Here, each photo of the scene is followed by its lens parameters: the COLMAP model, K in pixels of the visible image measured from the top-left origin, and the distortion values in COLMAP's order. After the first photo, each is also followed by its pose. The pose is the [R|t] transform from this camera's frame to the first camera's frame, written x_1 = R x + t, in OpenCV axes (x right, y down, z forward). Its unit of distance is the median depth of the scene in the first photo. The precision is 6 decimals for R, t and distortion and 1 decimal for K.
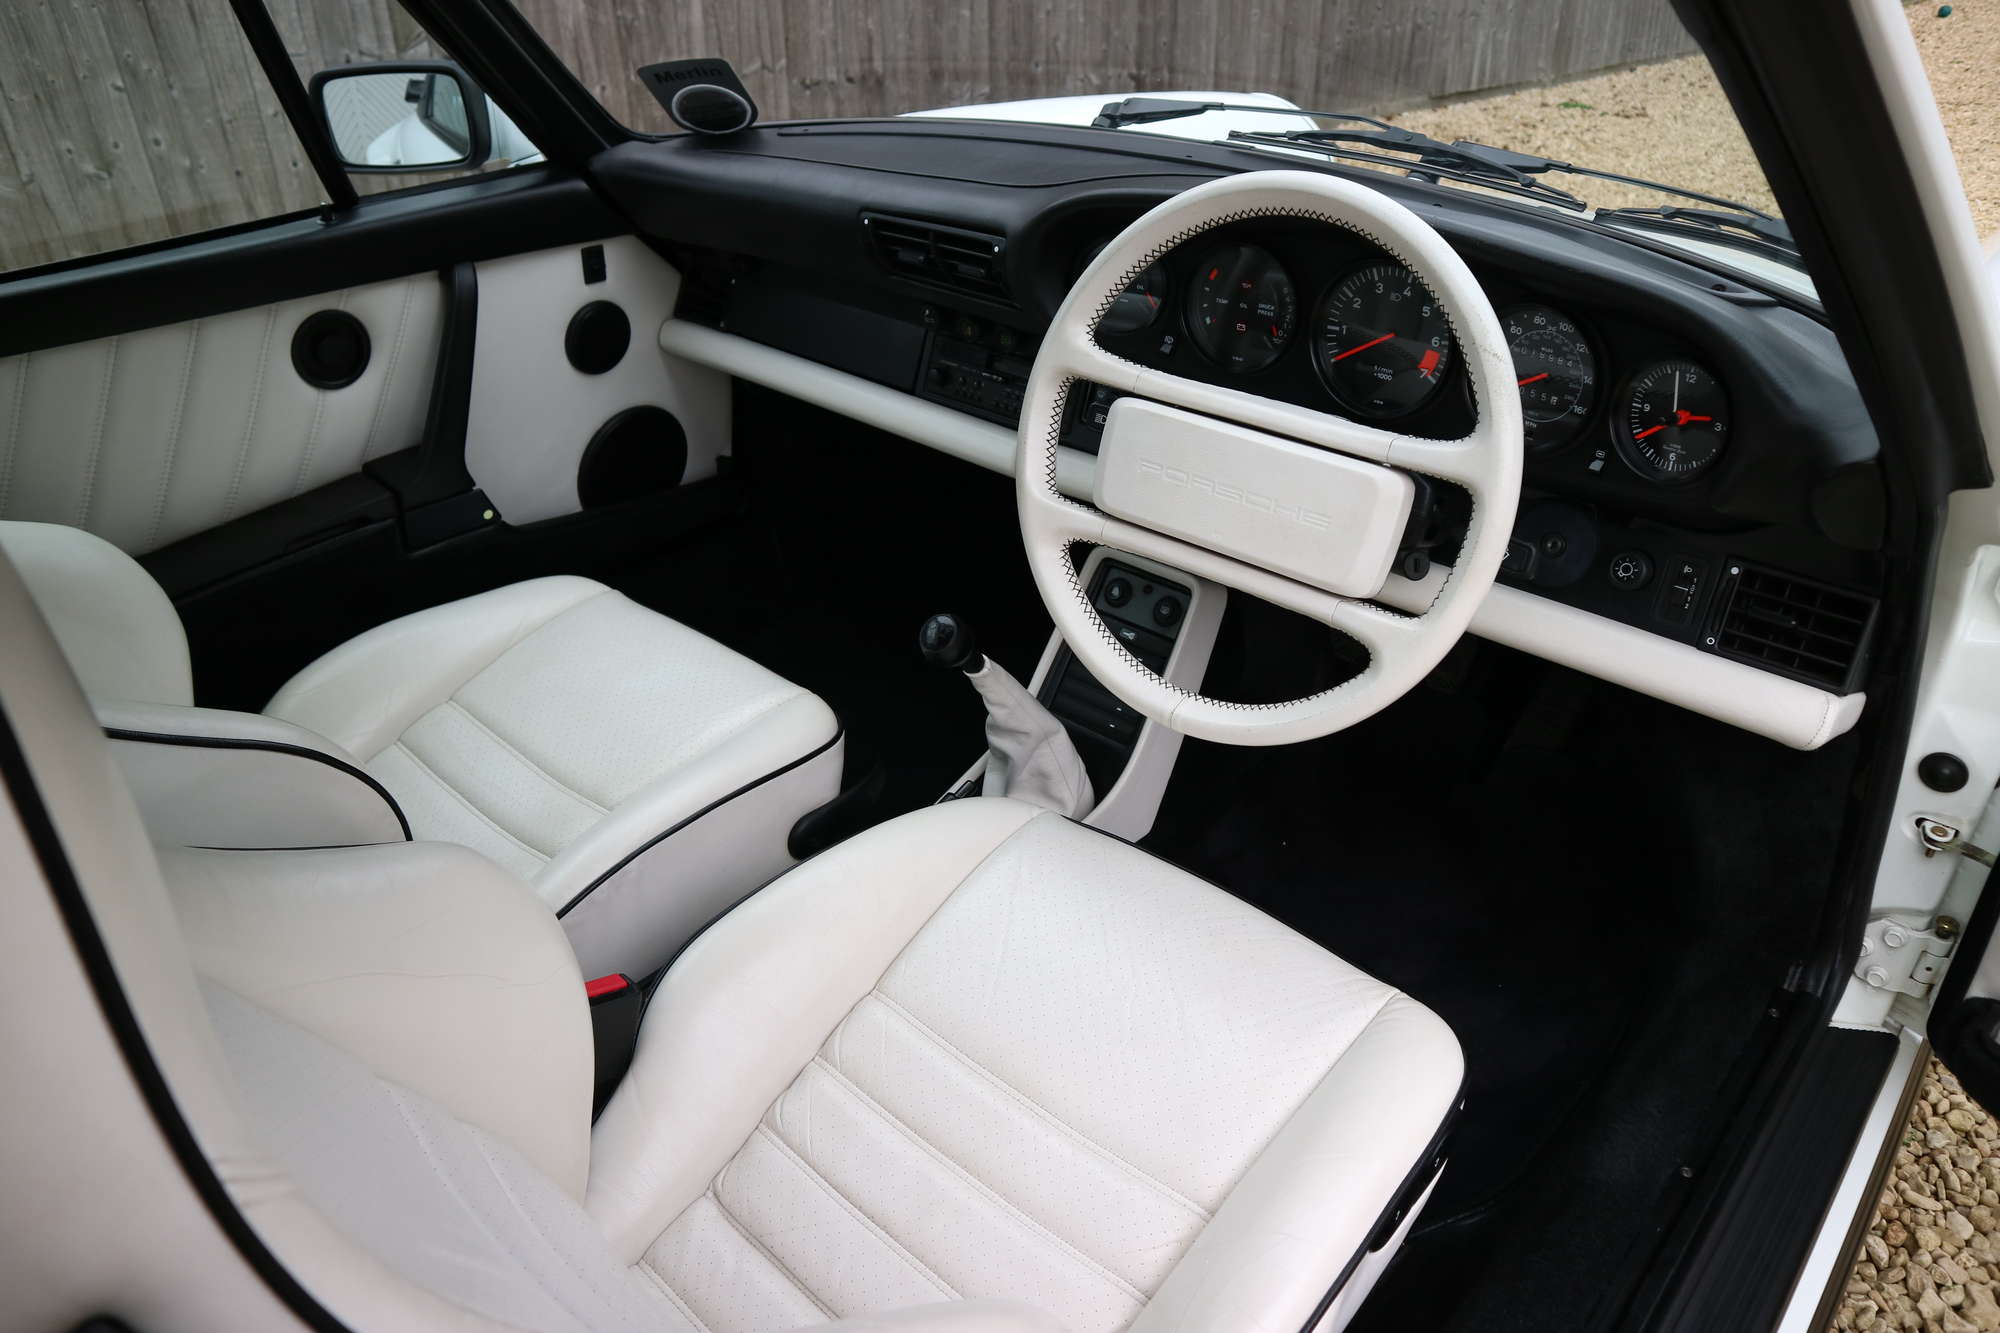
lens RADIAL K [[1333.3, 0, 994.1], [0, 1333.3, 683.2], [0, 0, 1]] dist [-0.072287, 0.028540]
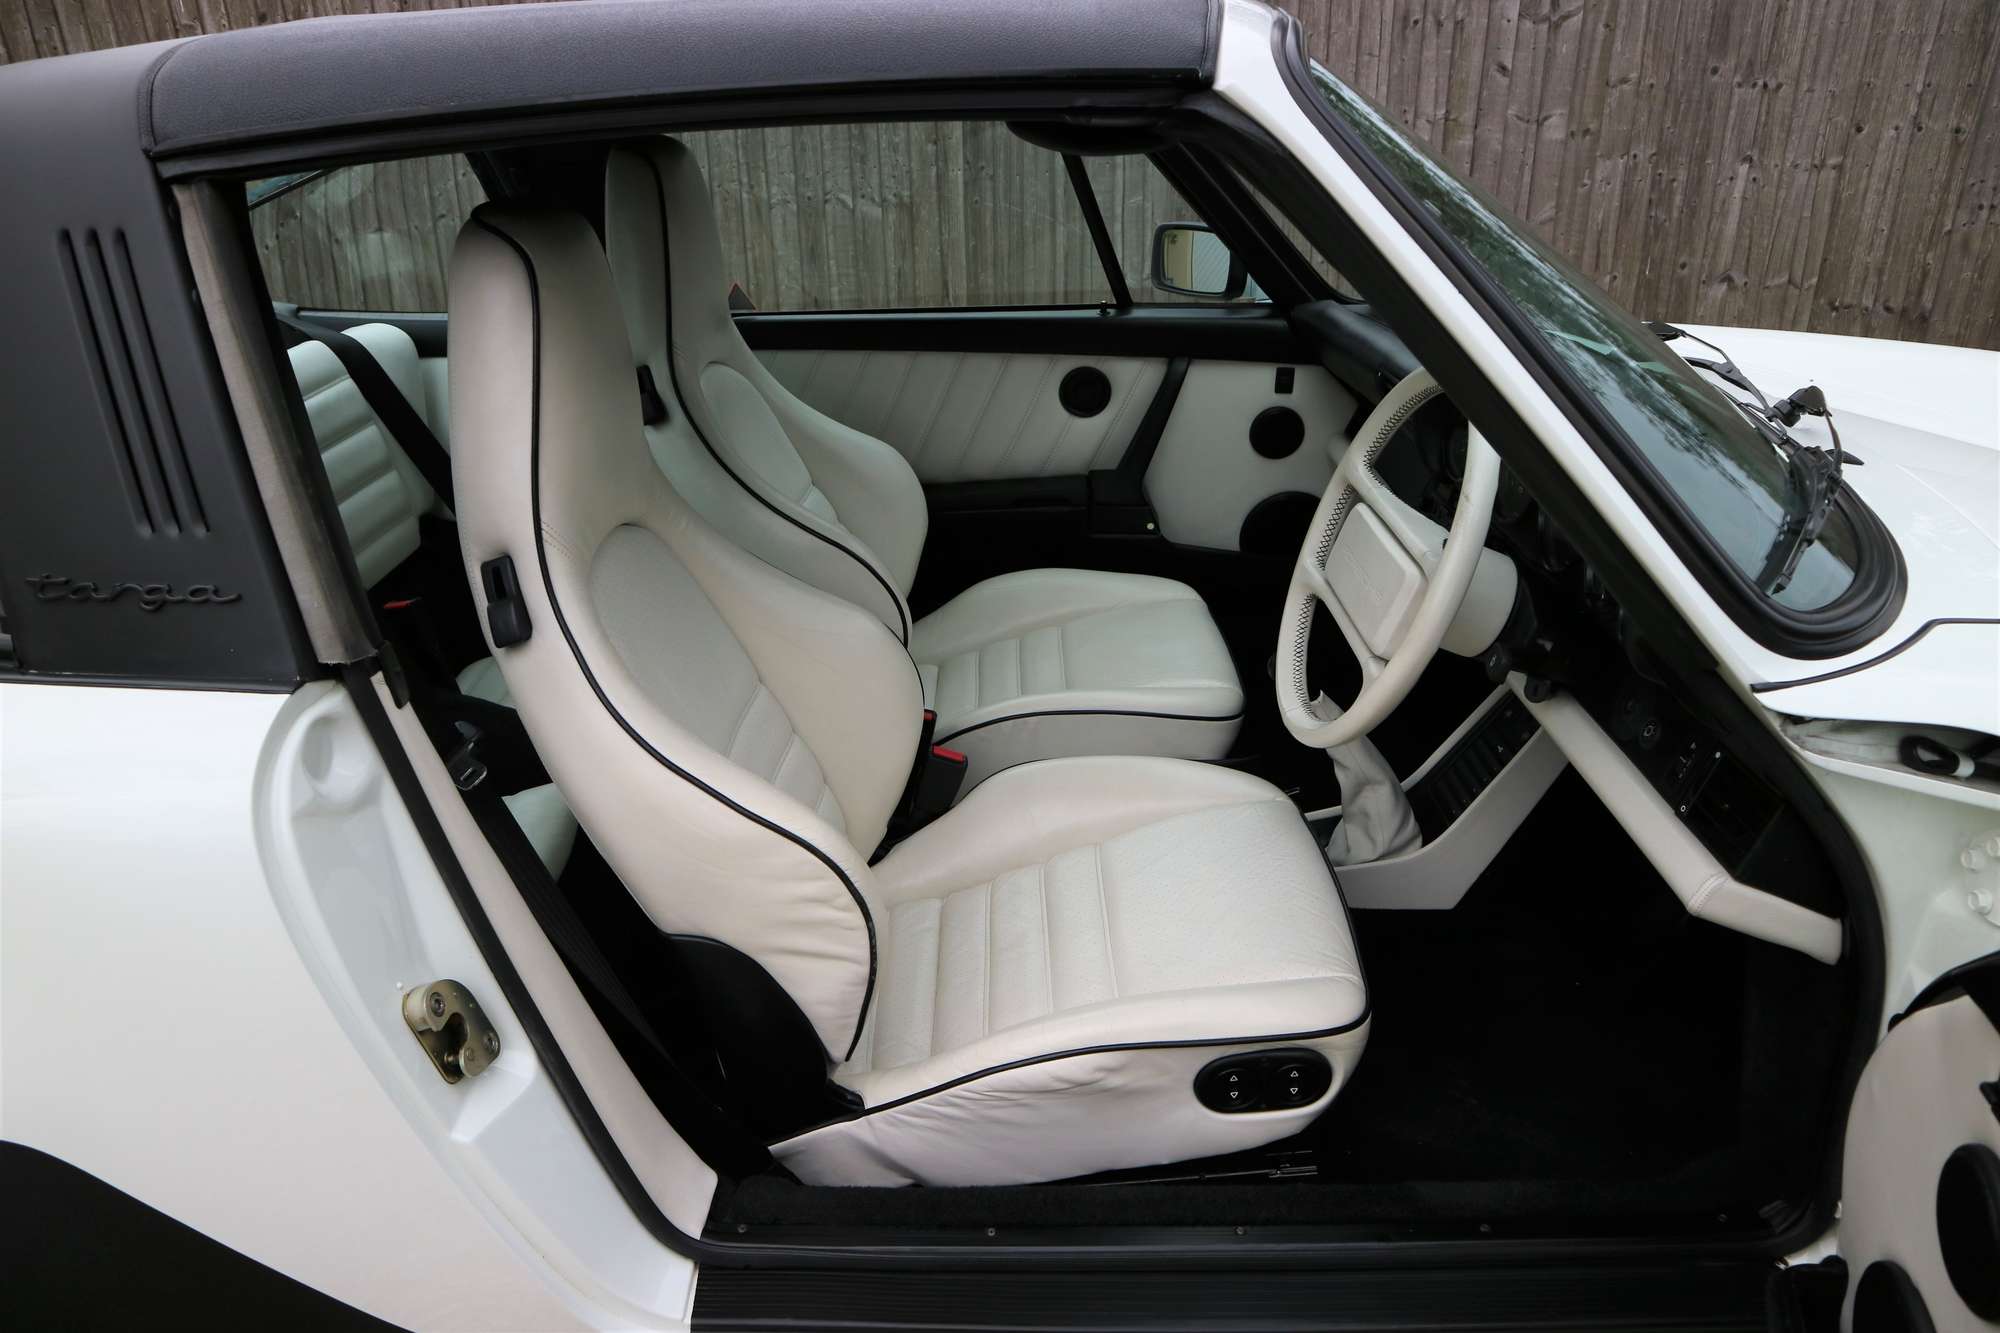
lens RADIAL K [[1333.3, 0, 1003.1], [0, 1333.3, 675.1], [0, 0, 1]] dist [-0.072287, 0.028540]
pose [[0.694559, 0.321796, -0.643455, 0.474224], [-0.395611, 0.917861, 0.031997, 0.034623], [0.600899, 0.232334, 0.764815, -0.156945]]
